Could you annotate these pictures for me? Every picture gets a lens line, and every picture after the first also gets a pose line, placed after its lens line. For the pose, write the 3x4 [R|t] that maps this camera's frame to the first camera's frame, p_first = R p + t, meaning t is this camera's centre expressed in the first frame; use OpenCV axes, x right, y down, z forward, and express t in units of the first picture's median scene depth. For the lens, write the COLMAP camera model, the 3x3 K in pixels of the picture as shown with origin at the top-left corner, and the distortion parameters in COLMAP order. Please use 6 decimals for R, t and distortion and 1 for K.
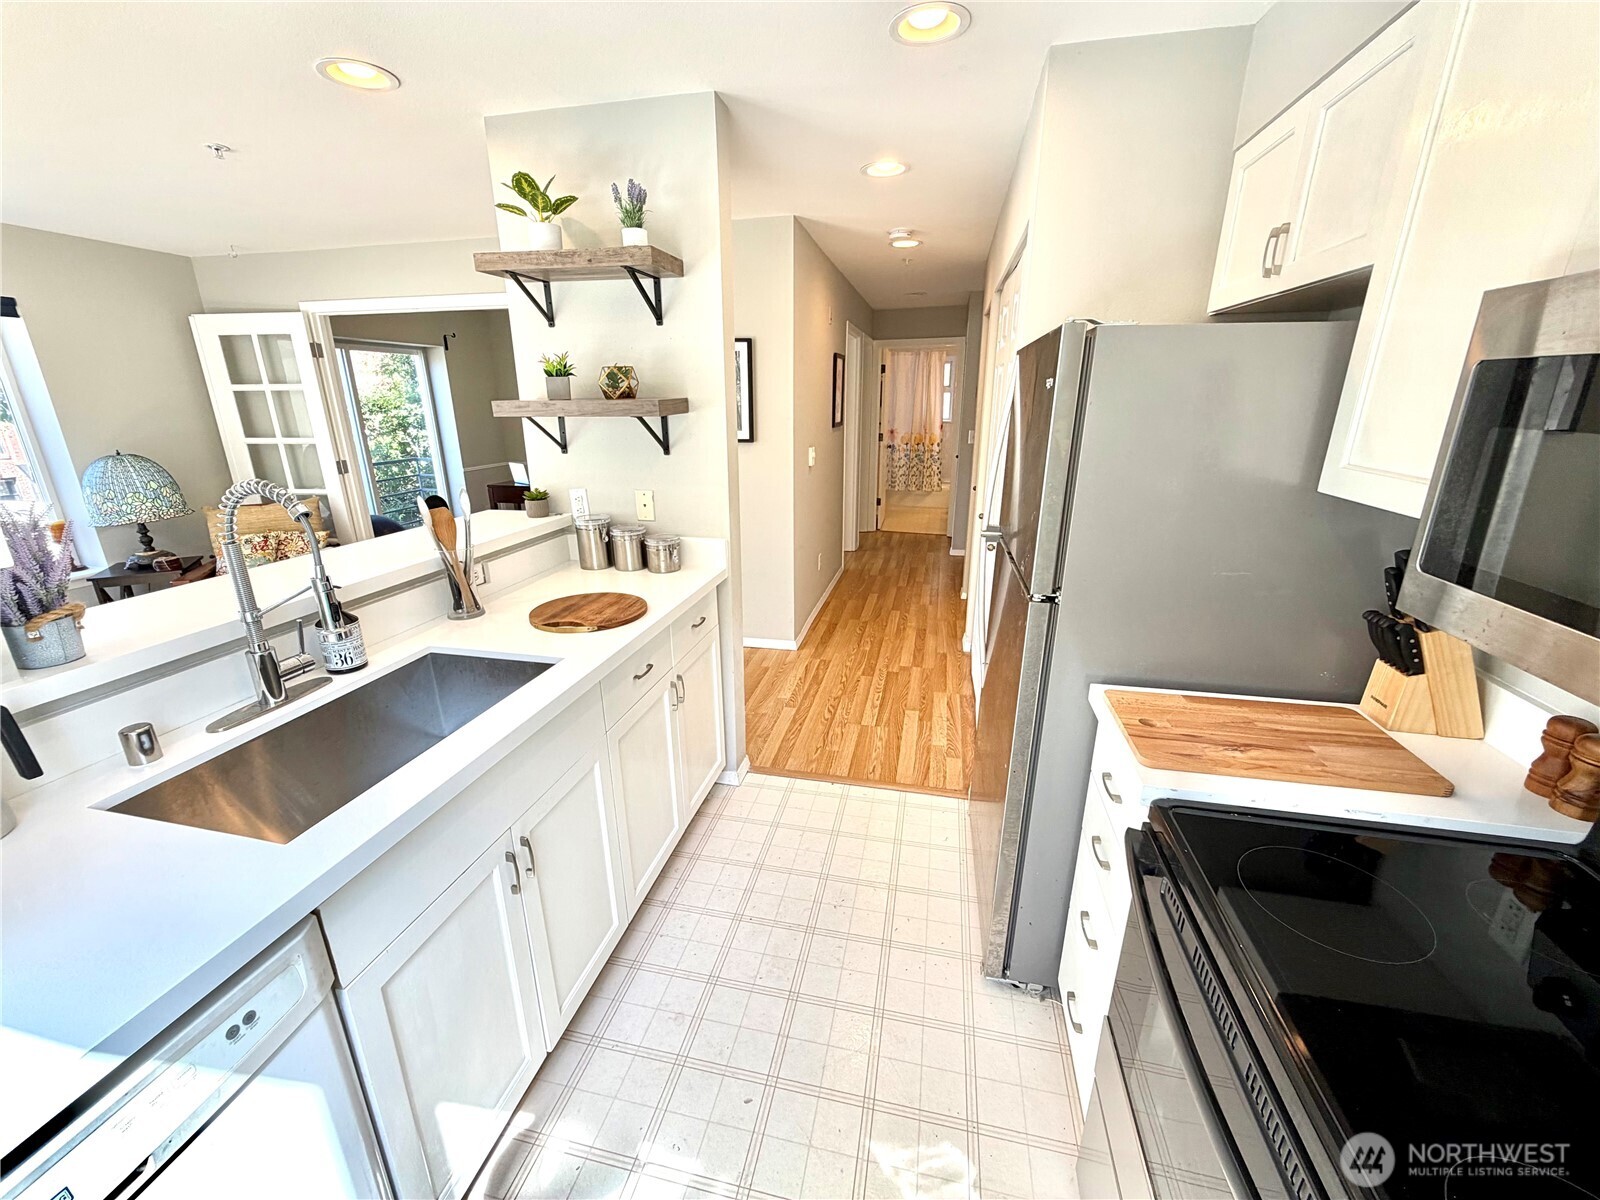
lens RADIAL K [[636.2, 0, 795.9], [0, 636.2, 598.9], [0, 0, 1]] dist [0.000771, -0.000386]
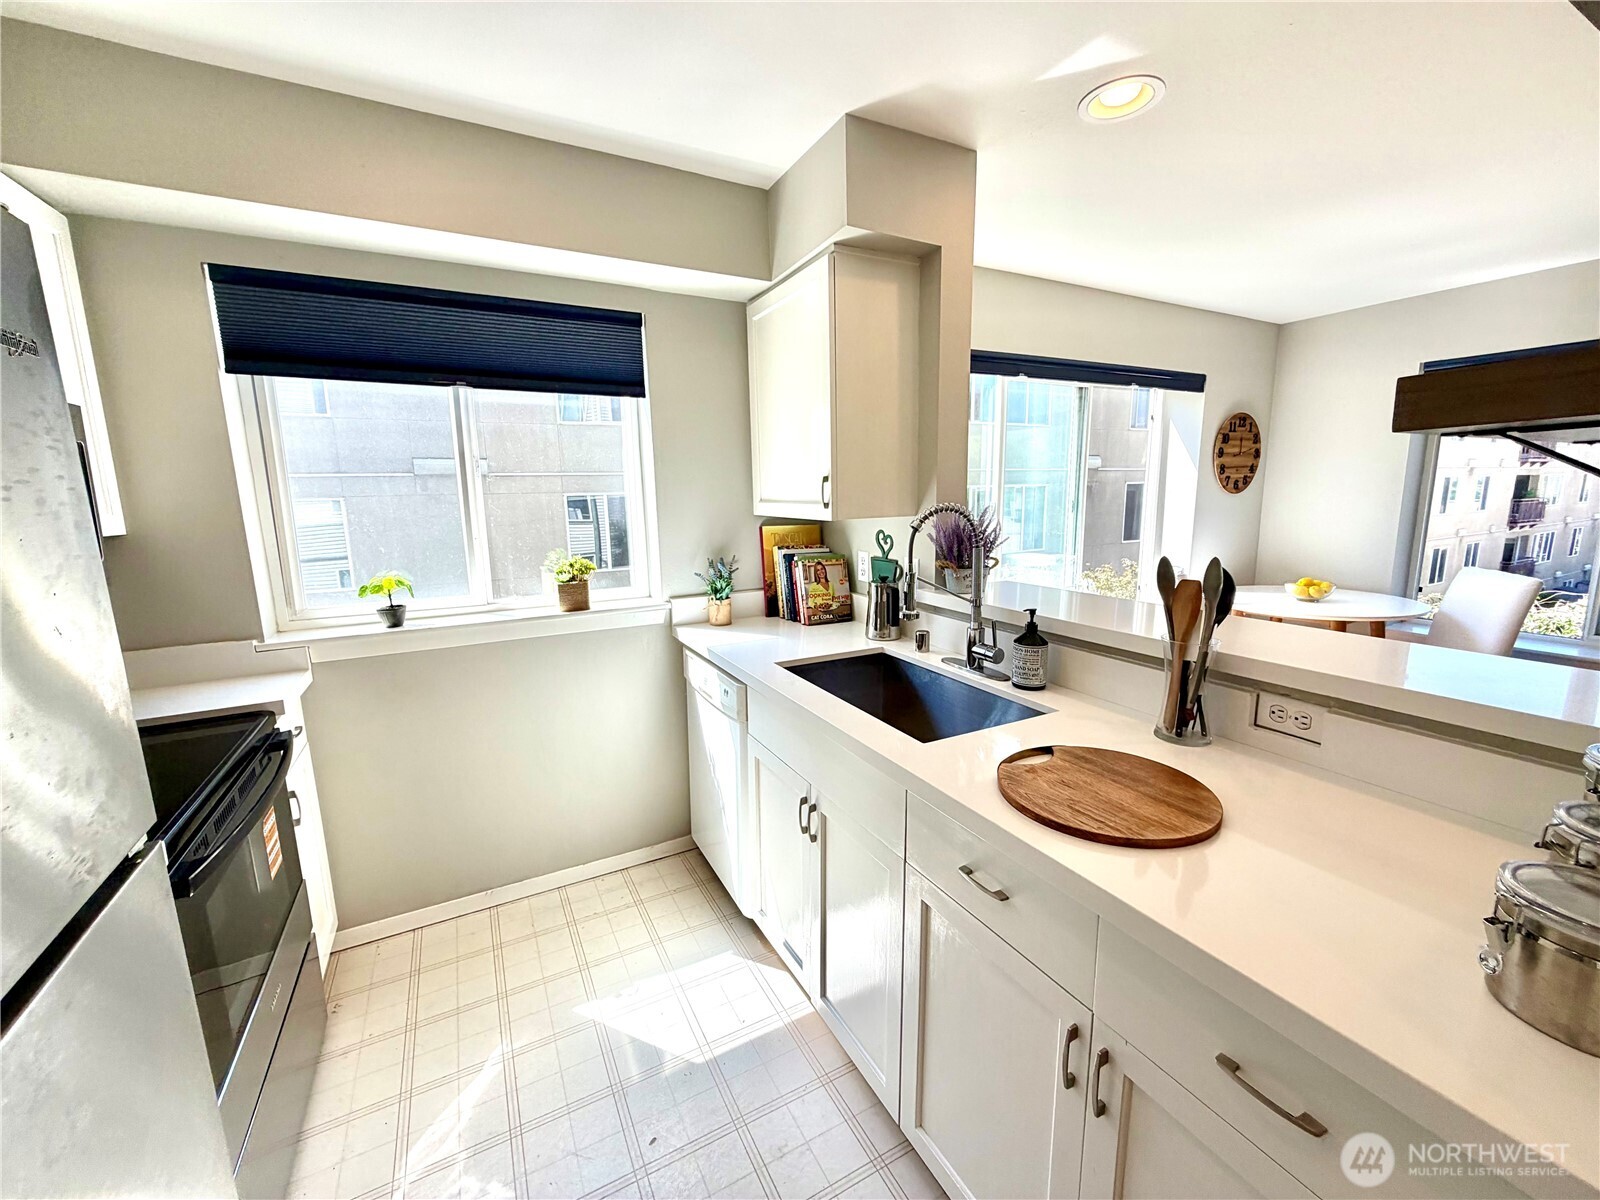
lens RADIAL K [[636.2, 0, 795.9], [0, 636.2, 598.9], [0, 0, 1]] dist [0.000771, -0.000386]
pose [[-0.757282, 0.127715, -0.640478, 0.172780], [-0.175762, 0.904655, 0.388209, -0.239517], [0.628992, 0.406556, -0.662632, 0.895106]]
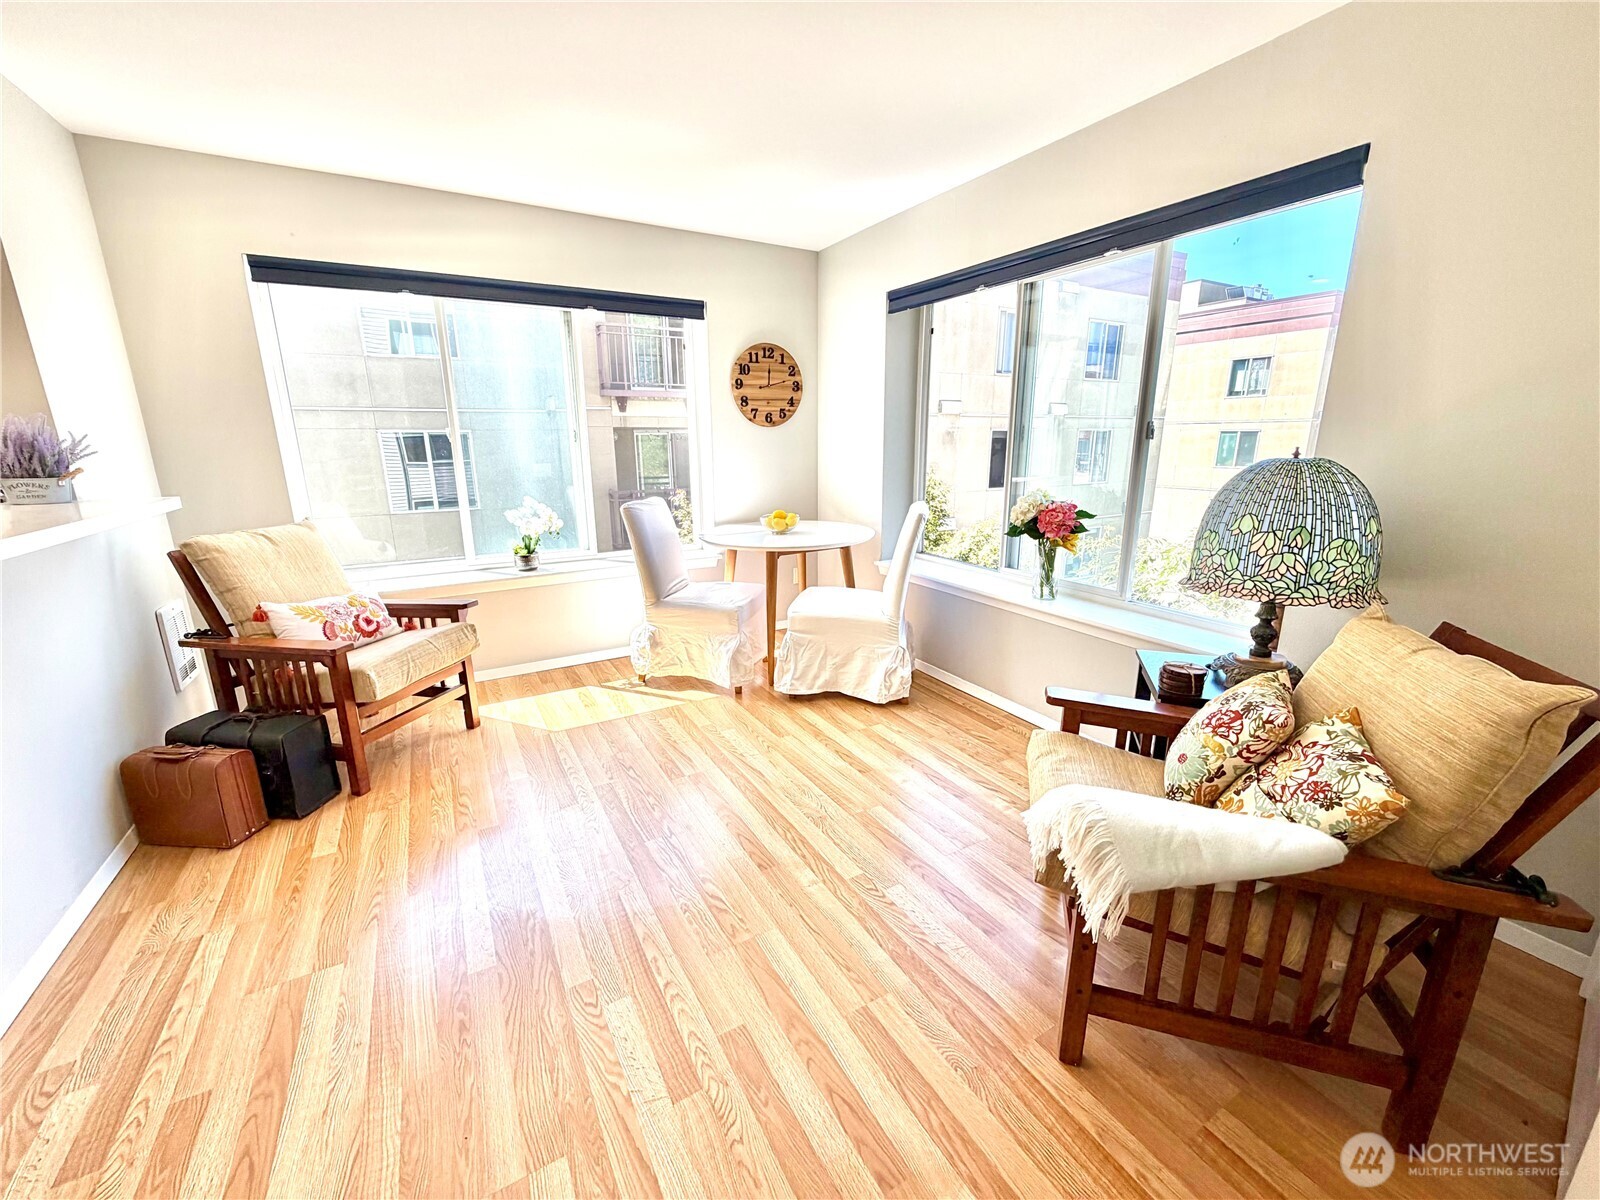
lens RADIAL K [[636.2, 0, 795.9], [0, 636.2, 598.9], [0, 0, 1]] dist [0.000771, -0.000386]
pose [[-0.736179, 0.173509, -0.654167, -0.711346], [-0.196942, 0.869827, 0.452343, -0.423055], [0.647498, 0.461839, -0.606177, 1.678971]]
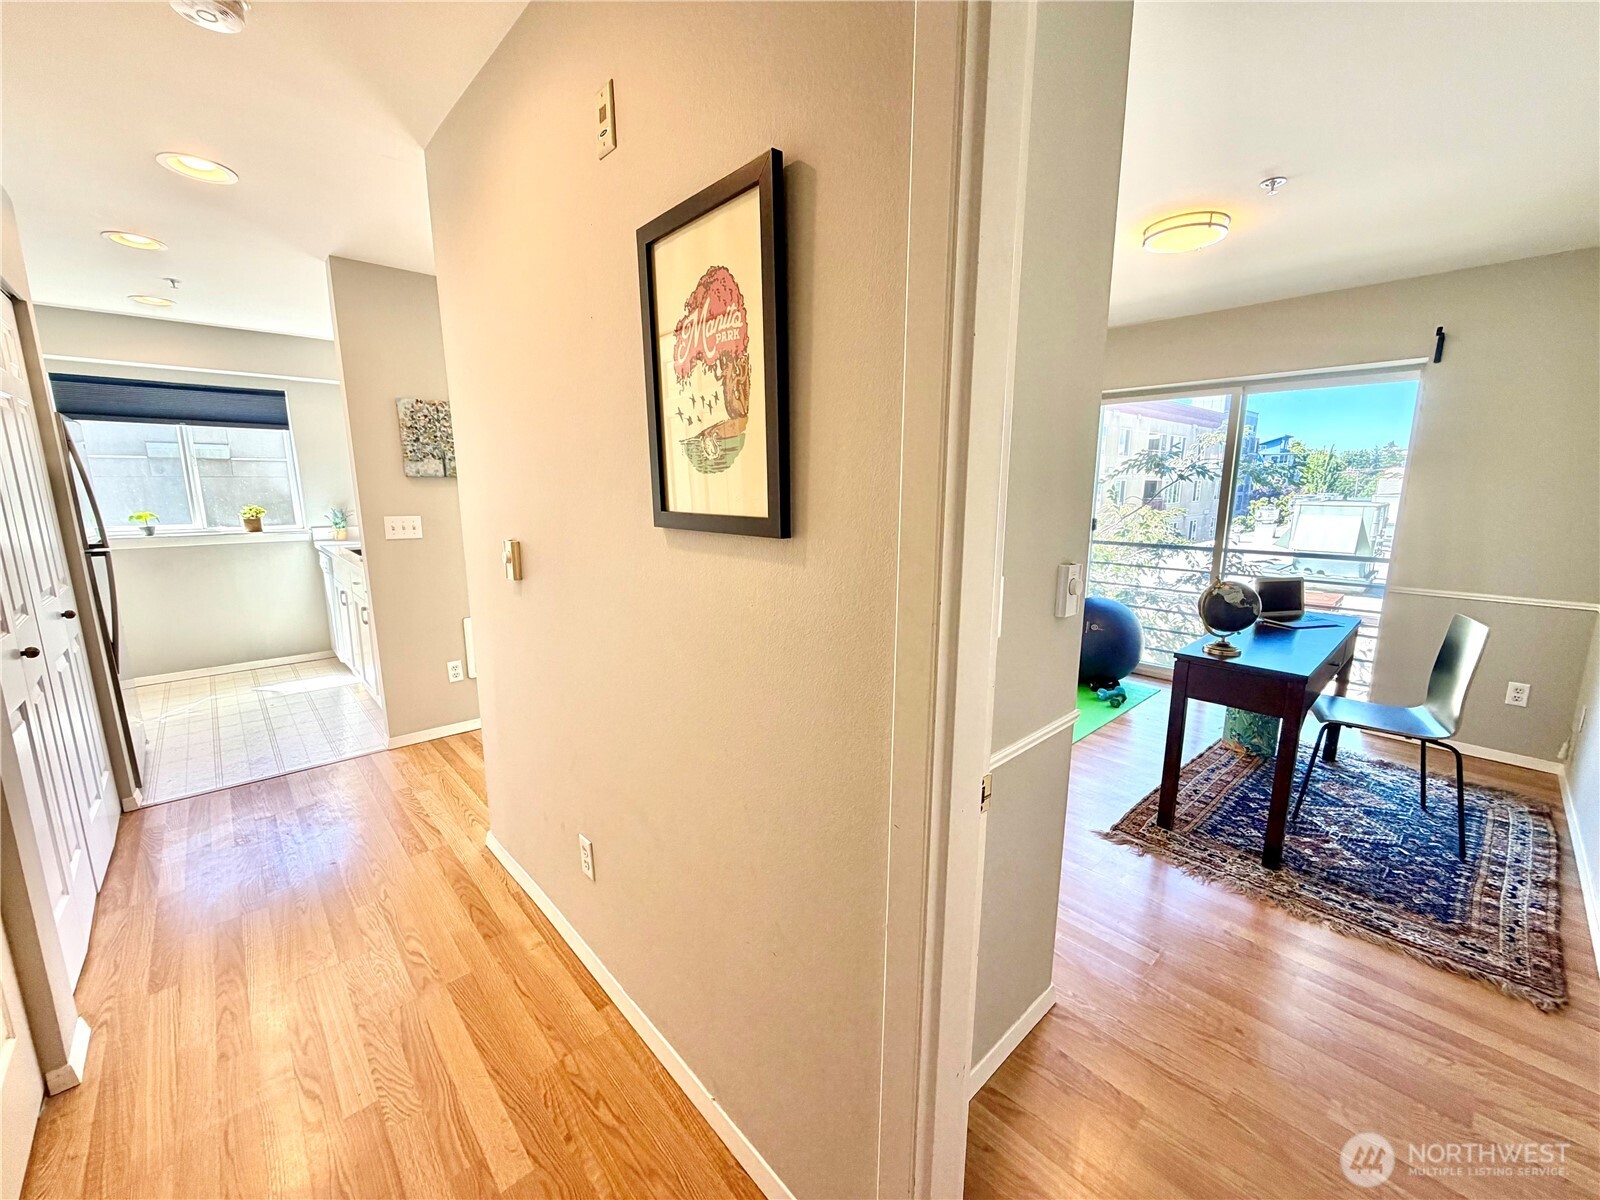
lens RADIAL K [[636.2, 0, 795.9], [0, 636.2, 598.9], [0, 0, 1]] dist [0.000771, -0.000386]
pose [[-0.567761, 0.152125, -0.809015, 0.495700], [-0.246968, 0.906028, 0.343687, -0.708543], [0.785274, 0.394932, -0.476837, 2.427679]]
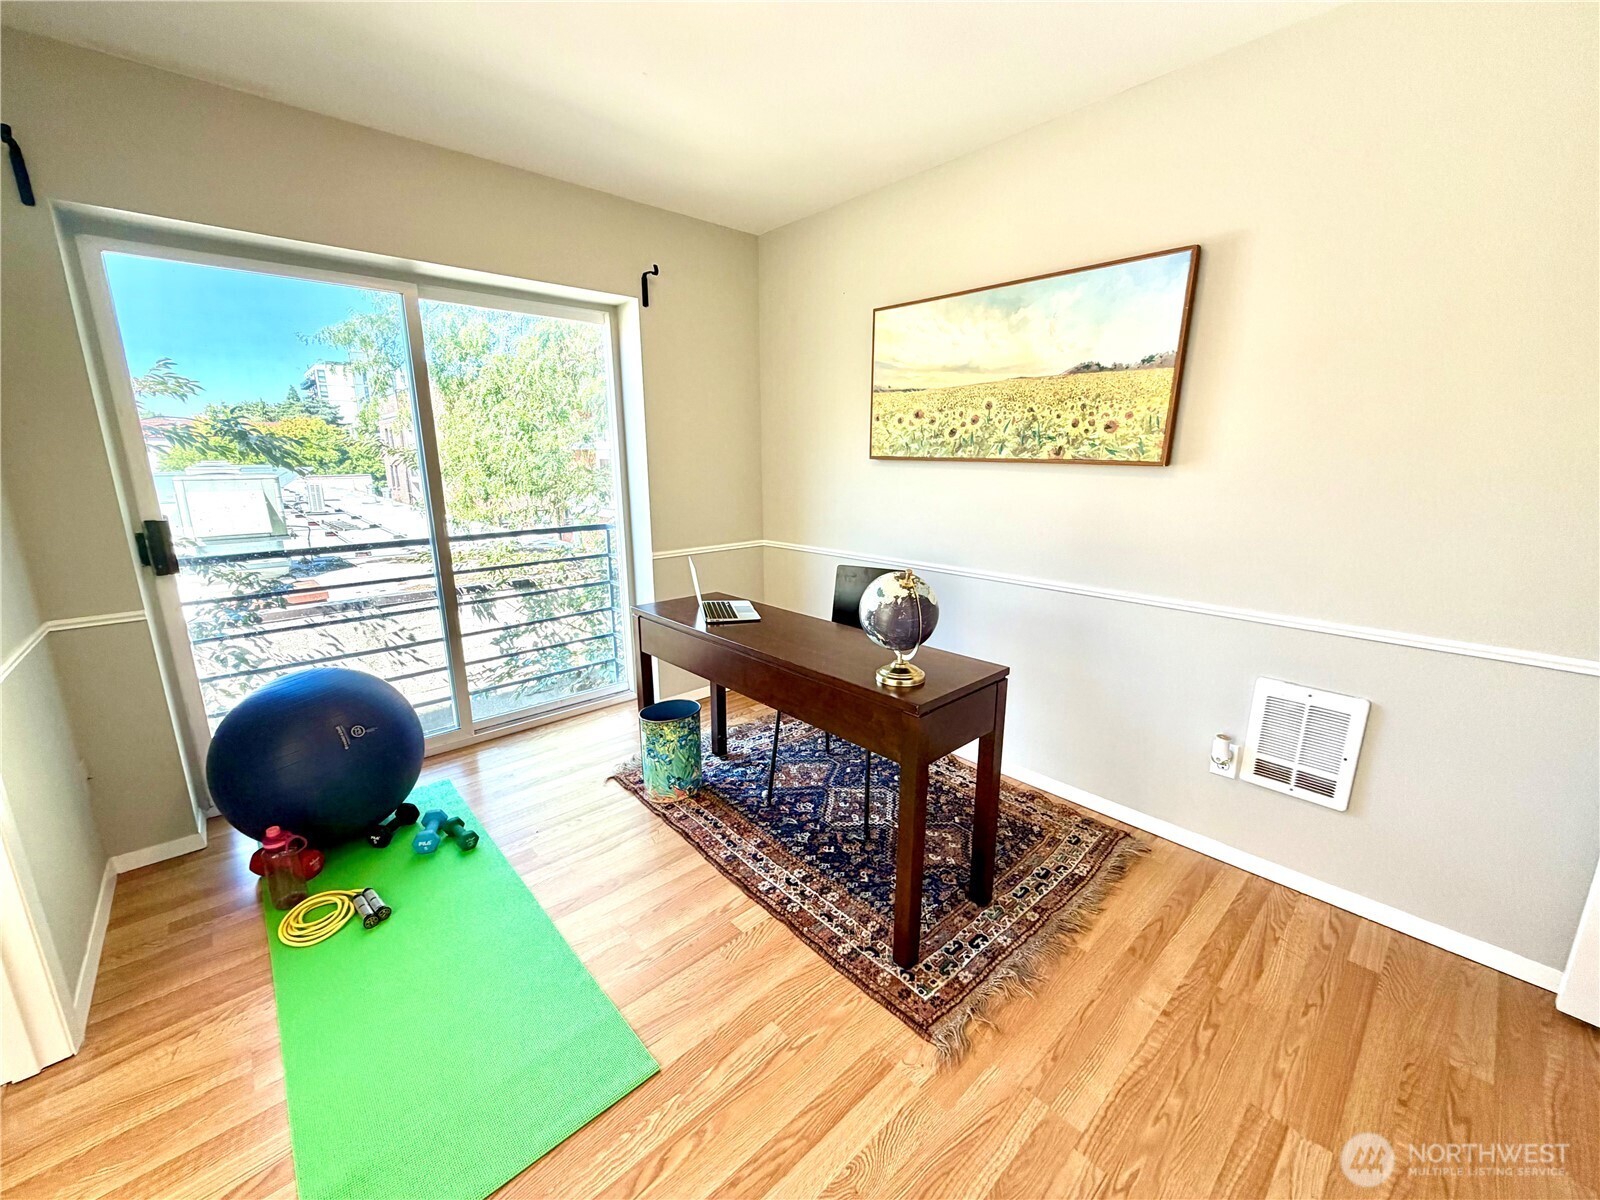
lens RADIAL K [[636.2, 0, 795.9], [0, 636.2, 598.9], [0, 0, 1]] dist [0.000771, -0.000386]
pose [[0.818365, 0.127203, -0.560444, -0.445100], [-0.171612, 0.984793, -0.027072, -0.491314], [0.548478, 0.118334, 0.827750, 1.855736]]
